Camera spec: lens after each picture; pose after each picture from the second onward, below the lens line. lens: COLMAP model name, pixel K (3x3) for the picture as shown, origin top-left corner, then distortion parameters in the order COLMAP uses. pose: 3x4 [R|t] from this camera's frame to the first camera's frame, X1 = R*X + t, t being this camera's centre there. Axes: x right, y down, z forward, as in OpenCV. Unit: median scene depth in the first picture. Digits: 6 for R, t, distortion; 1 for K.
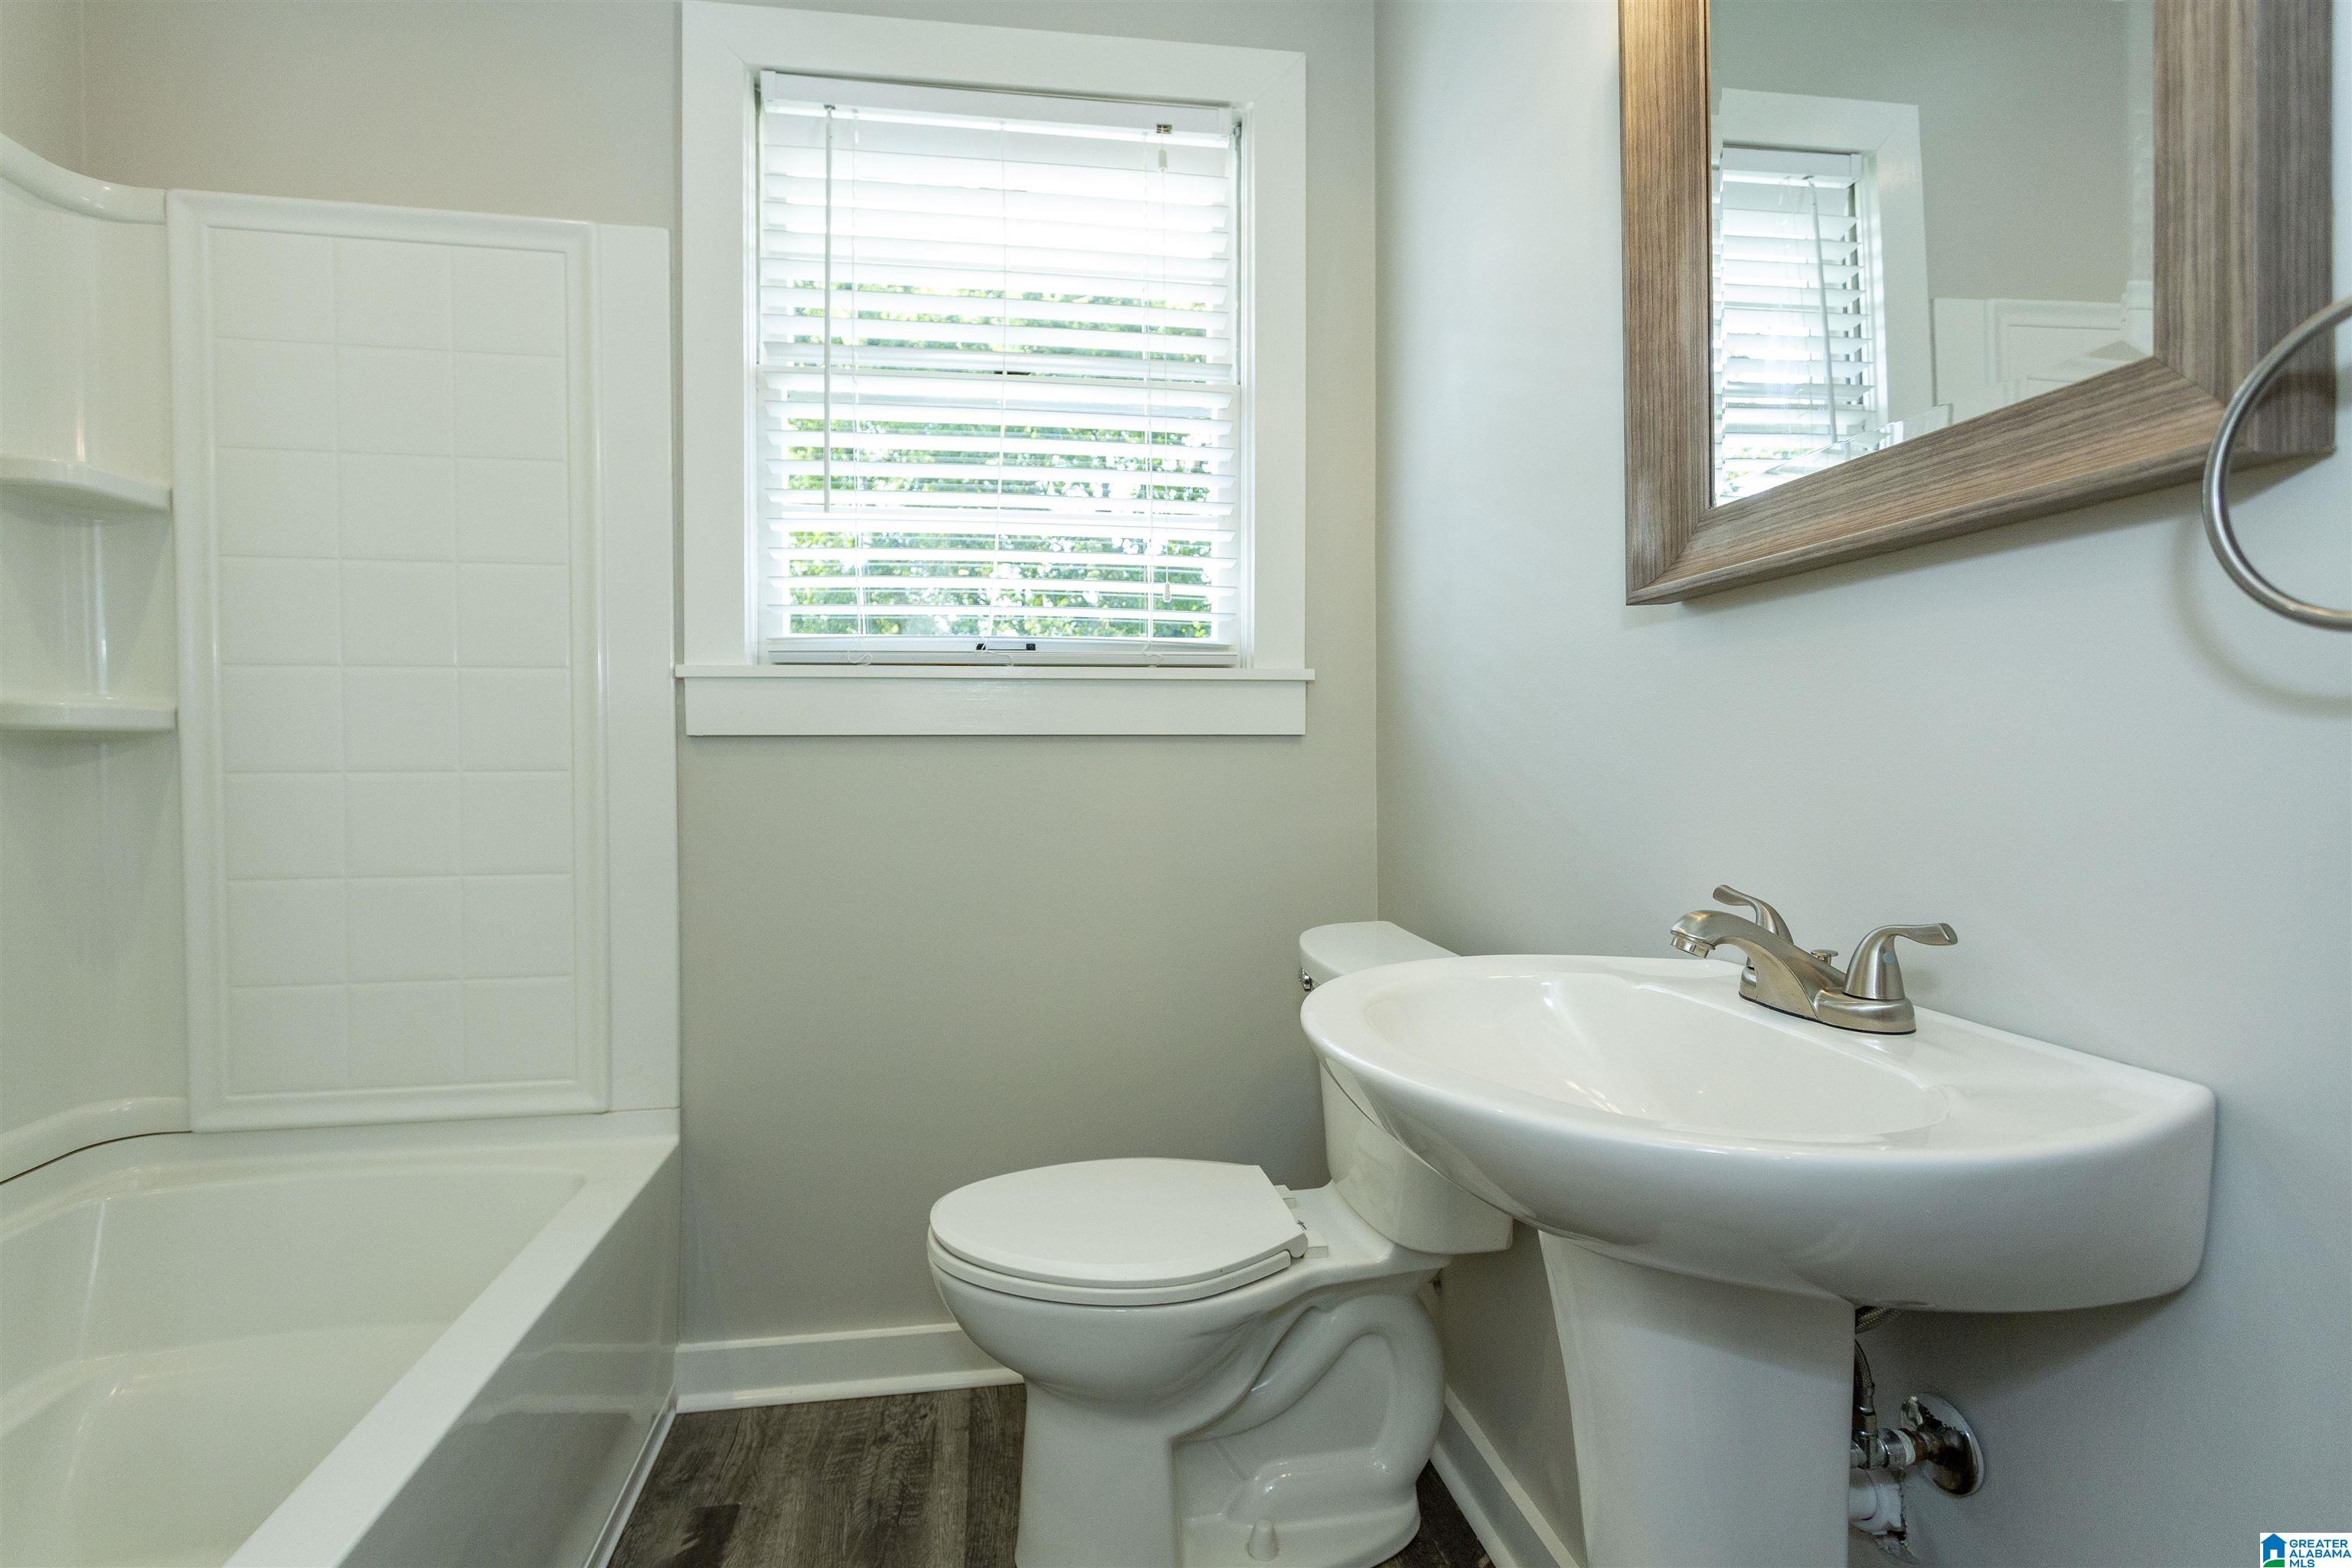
lens RADIAL K [[1105.3, 0, 1172.0], [0, 1105.3, 777.9], [0, 0, 1]] dist [0.003361, 0.000697]
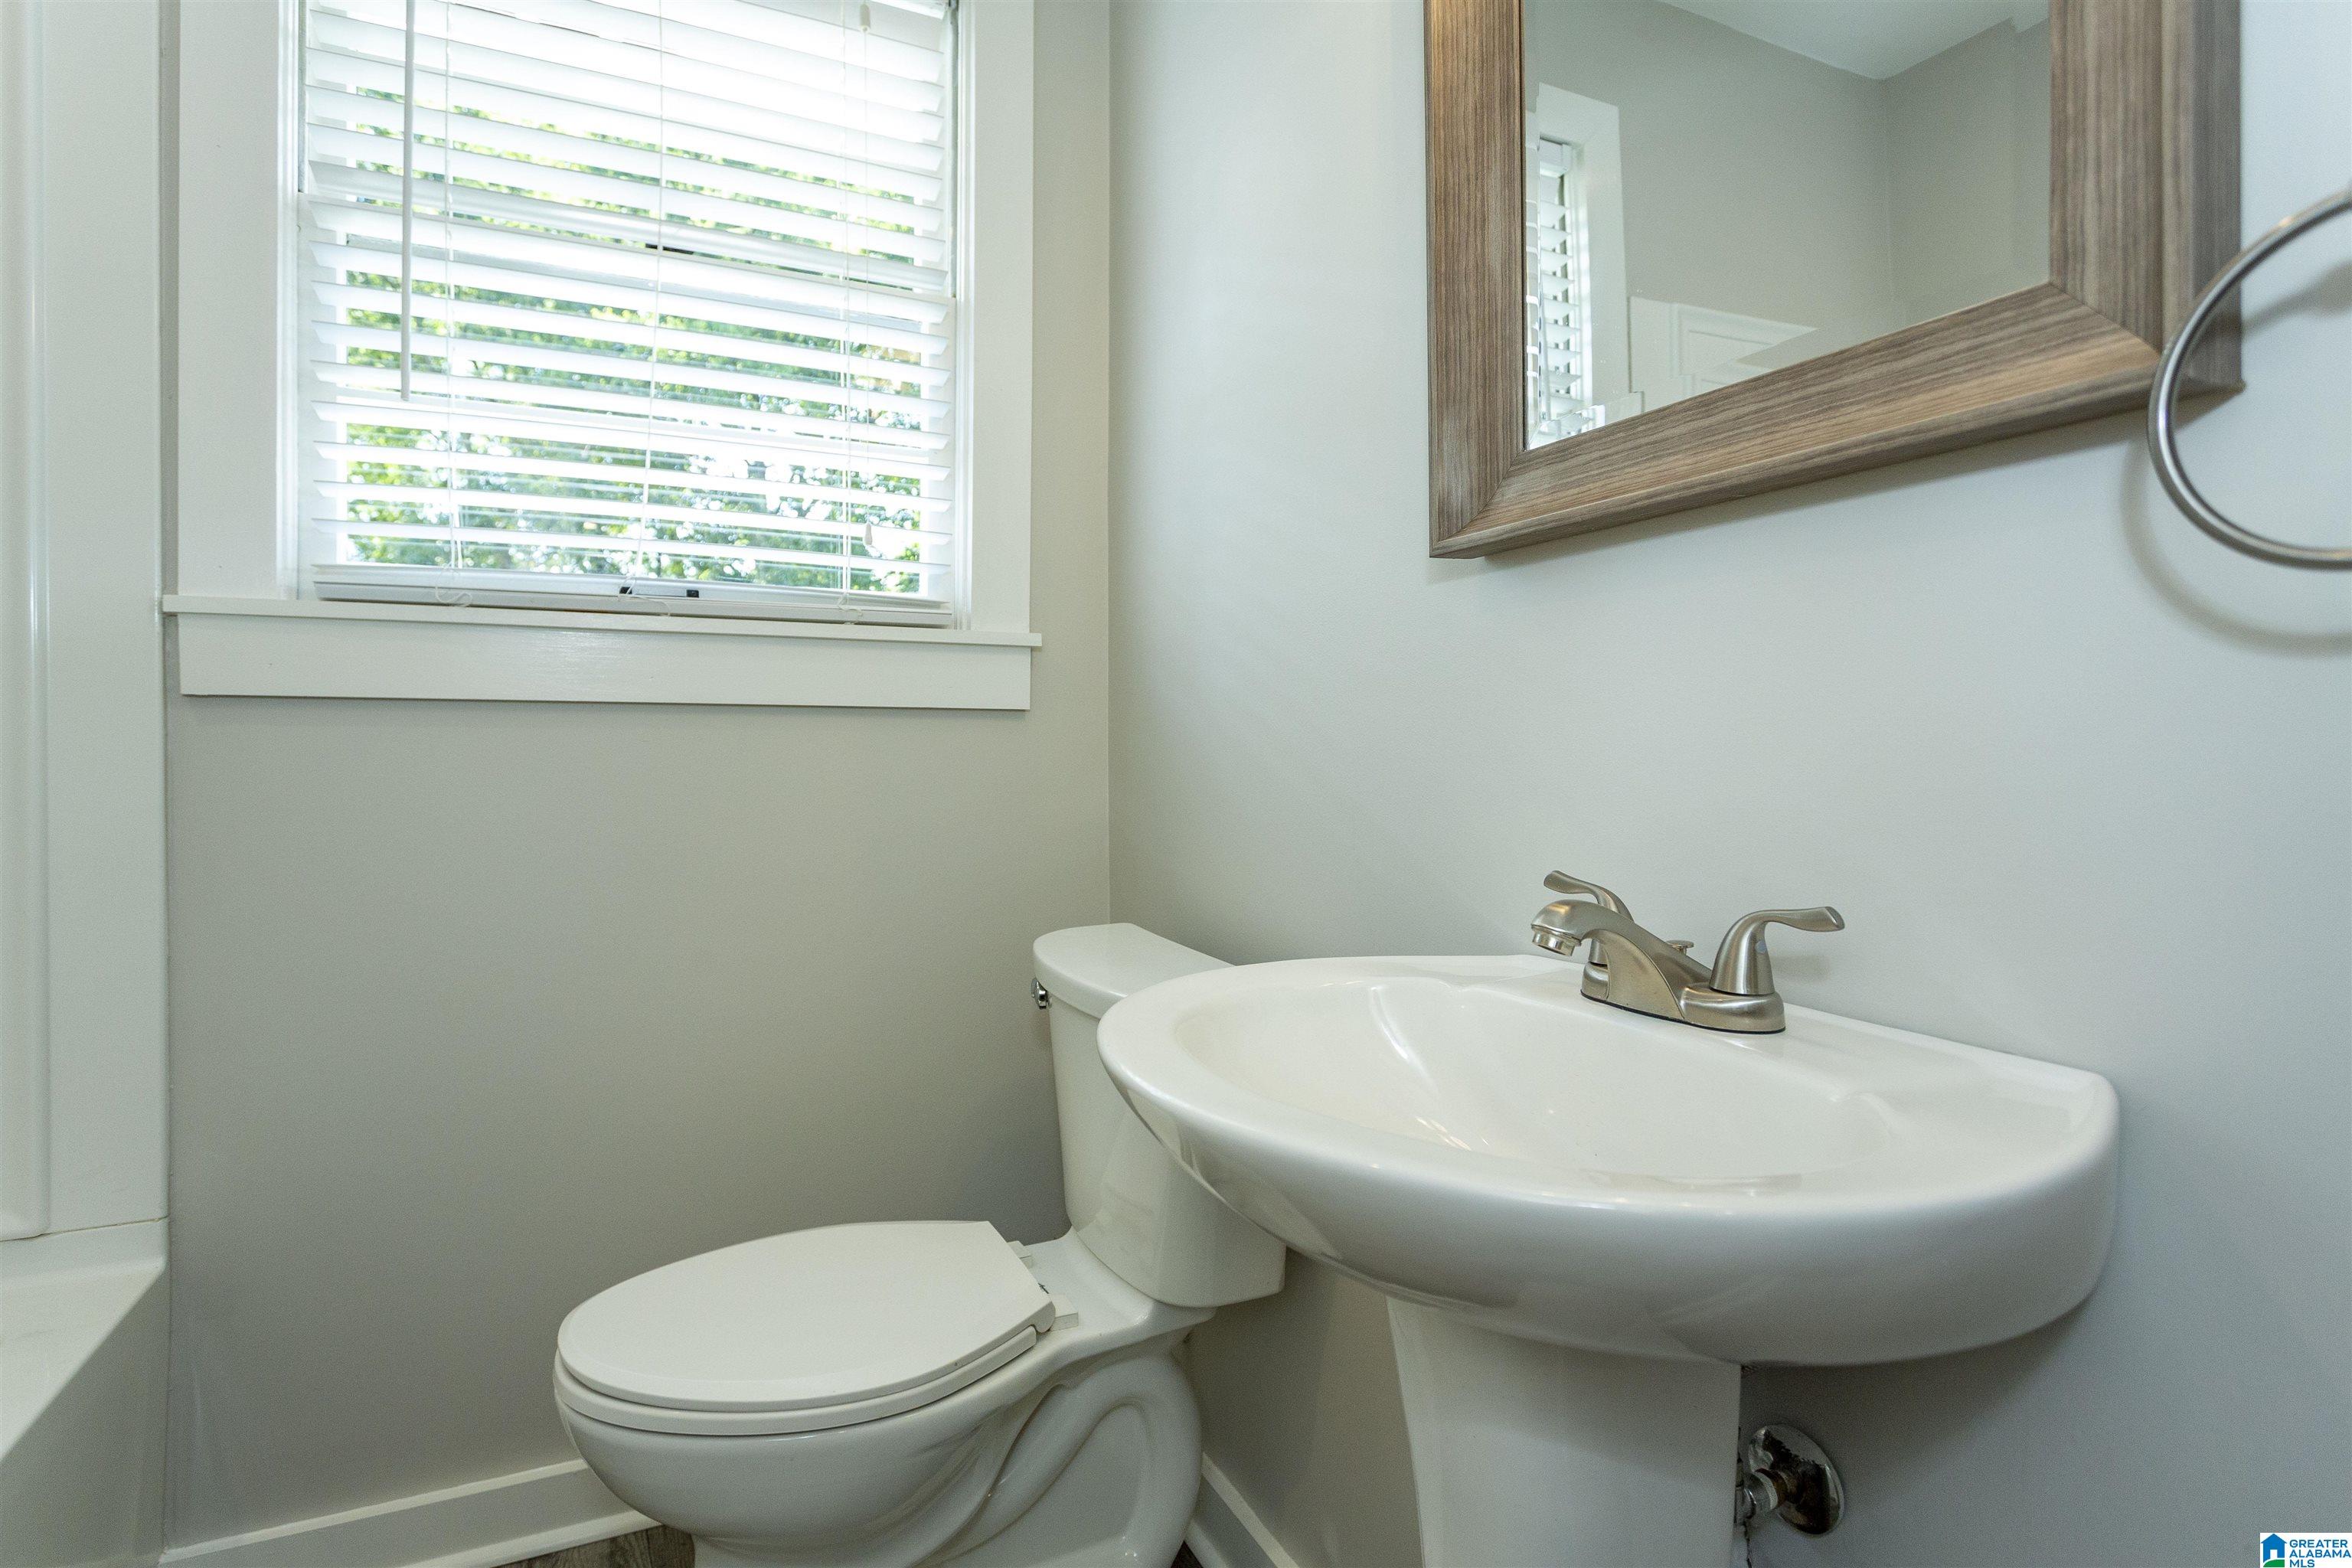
lens RADIAL K [[1206.3, 0, 1180.8], [0, 1206.3, 760.1], [0, 0, 1]] dist [-0.006708, 0.001759]
pose [[0.963252, 0.002984, 0.268584, -0.040260], [-0.001510, 0.999983, -0.005695, 0.012156], [-0.268597, 0.005080, 0.963239, 0.126791]]
